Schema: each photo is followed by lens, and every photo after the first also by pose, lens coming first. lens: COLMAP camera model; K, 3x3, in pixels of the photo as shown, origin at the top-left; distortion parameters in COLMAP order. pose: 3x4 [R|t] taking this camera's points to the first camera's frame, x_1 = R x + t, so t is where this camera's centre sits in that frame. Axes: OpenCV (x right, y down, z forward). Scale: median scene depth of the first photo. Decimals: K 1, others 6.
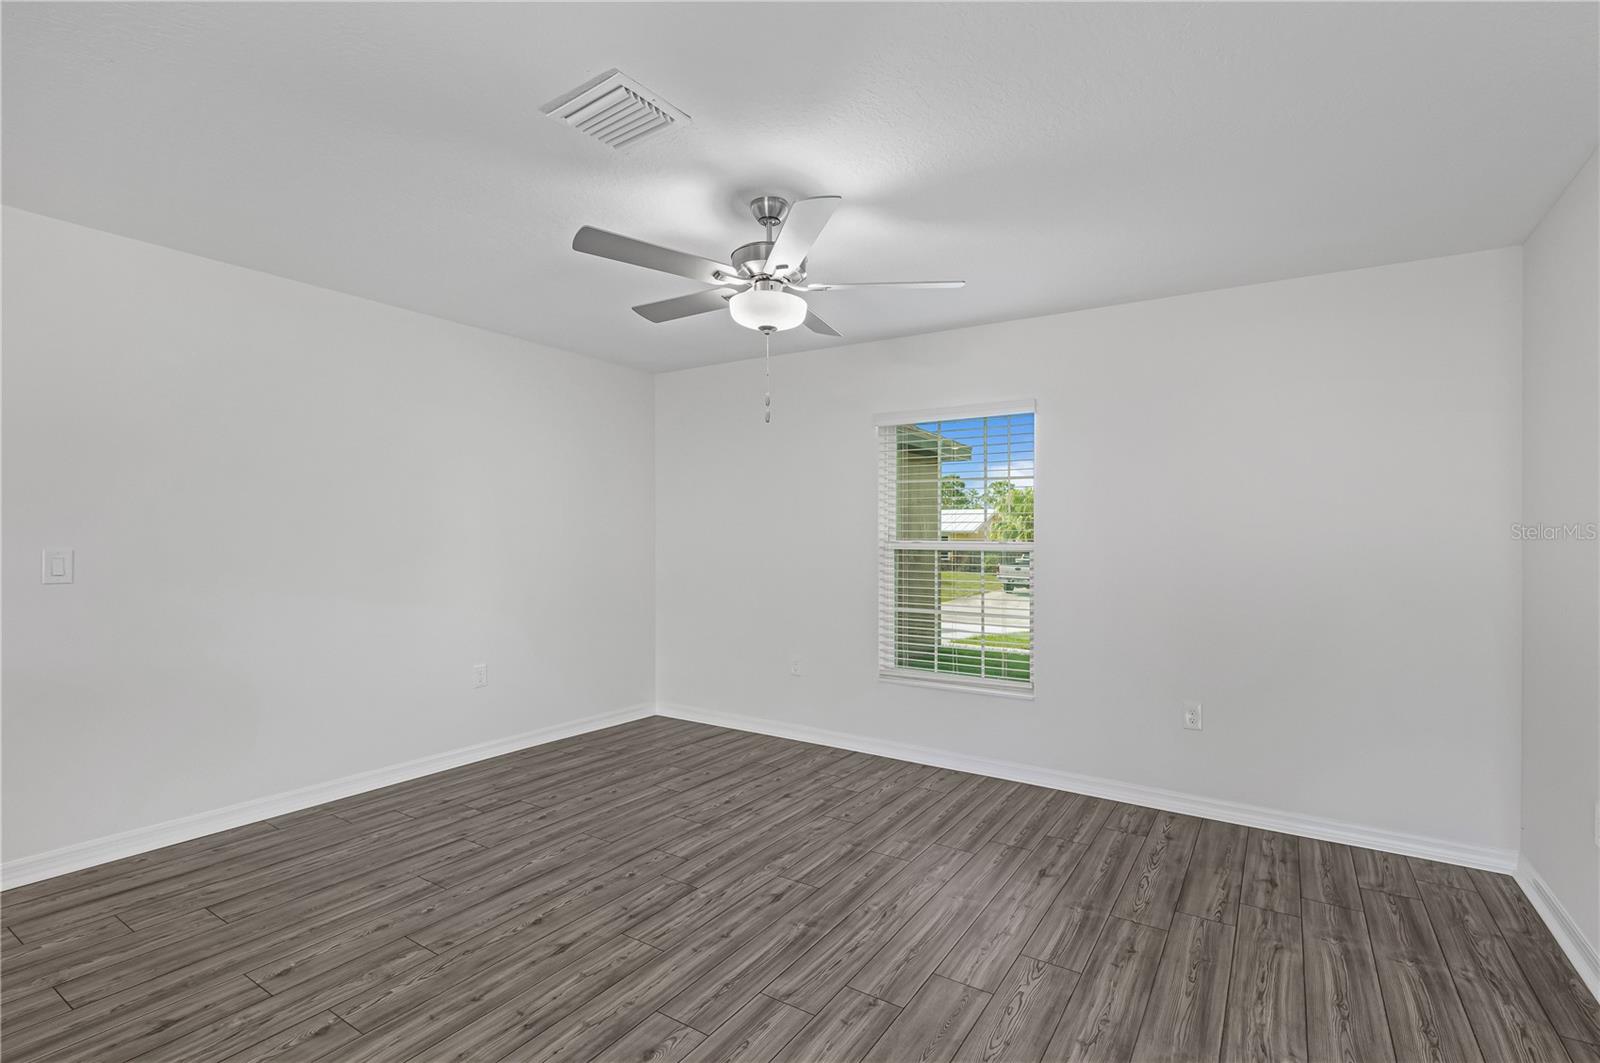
lens RADIAL K [[751.5, 0, 787.6], [0, 751.5, 543.4], [0, 0, 1]] dist [0.009866, -0.000792]
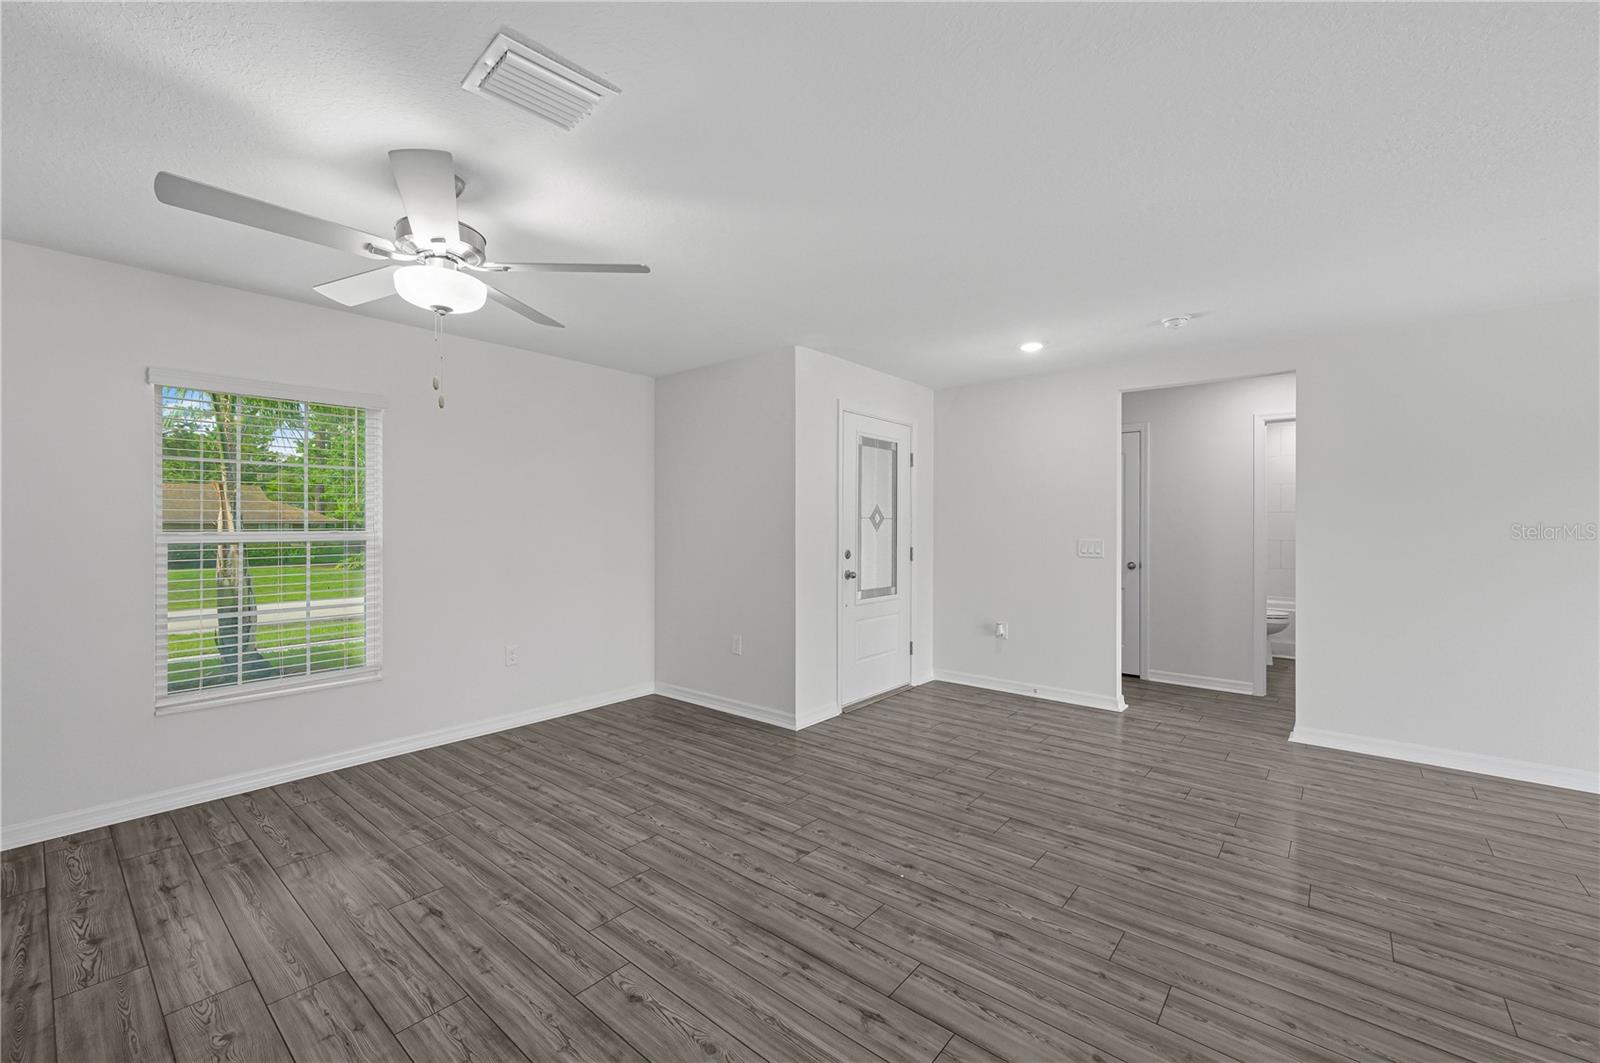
lens RADIAL K [[672.2, 0, 782.5], [0, 672.2, 526.0], [0, 0, 1]] dist [0.001385, 0.000400]
pose [[0.115169, -0.007555, 0.993317, -0.662925], [0.010726, 0.999922, 0.006362, -0.011461], [-0.993288, 0.009922, 0.115241, 0.389319]]
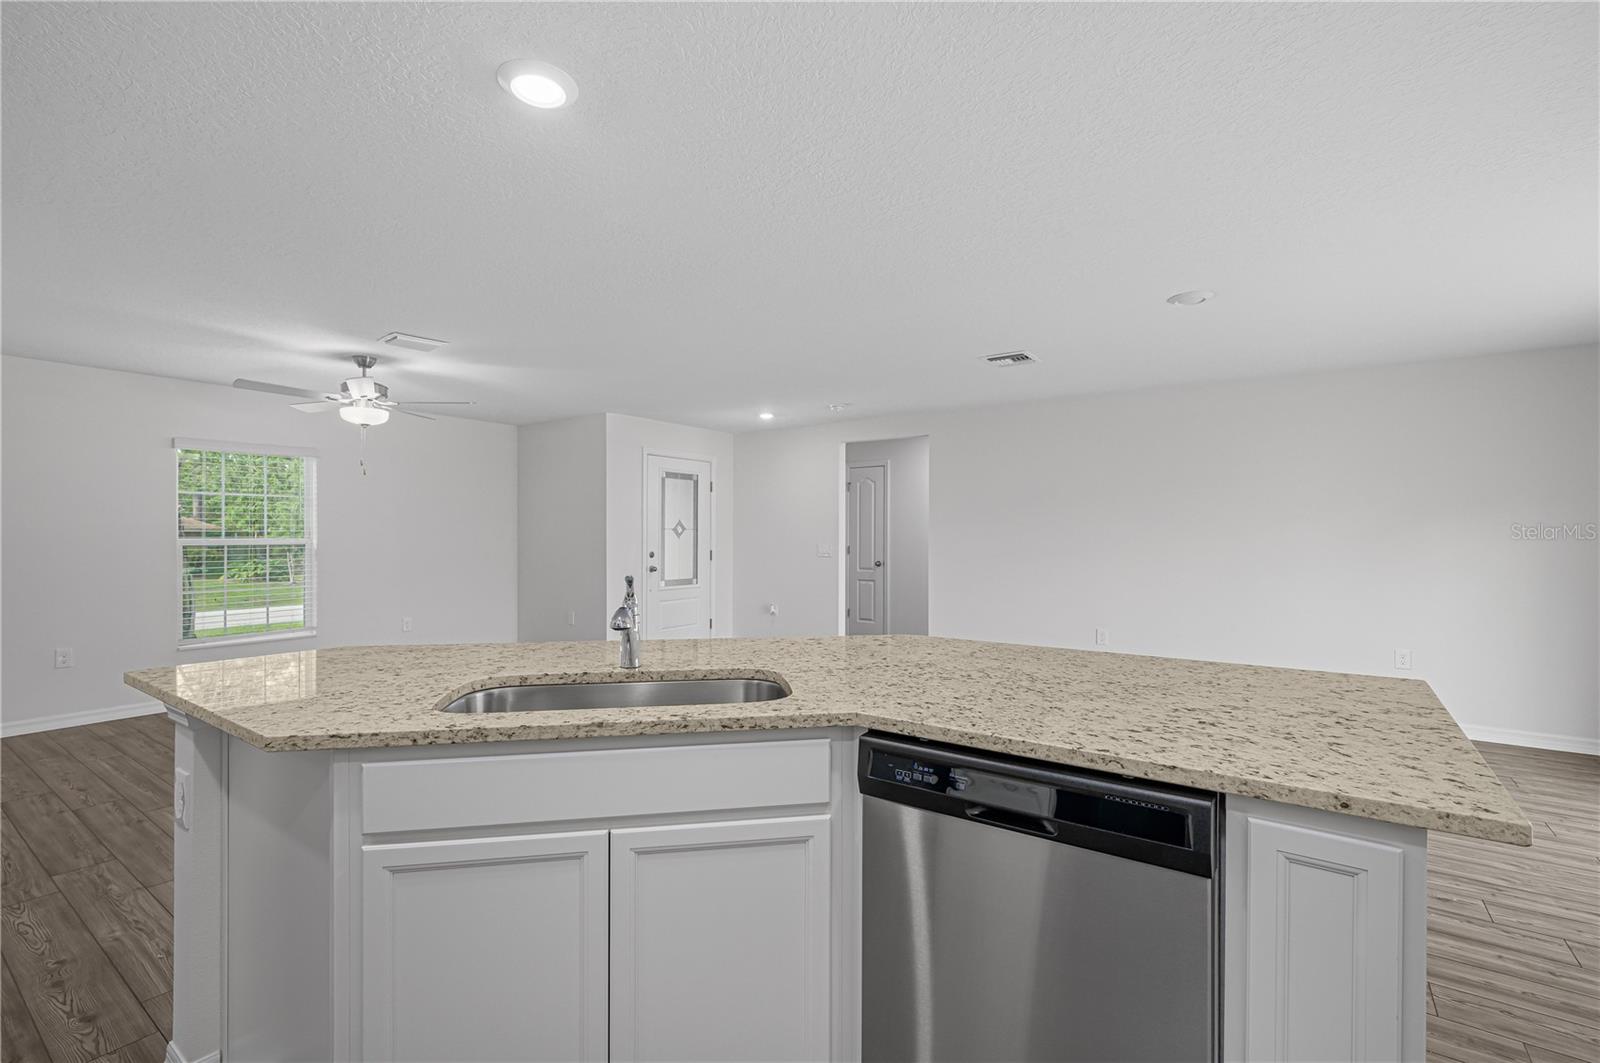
lens RADIAL K [[745.3, 0, 800.0], [0, 745.3, 531.5], [0, 0, 1]] dist [-0.000729, 0.000018]
pose [[0.025431, -0.002592, 0.999673, -1.503883], [0.009495, 0.999952, 0.002351, -0.012146], [-0.999631, 0.009432, 0.025455, -0.104922]]
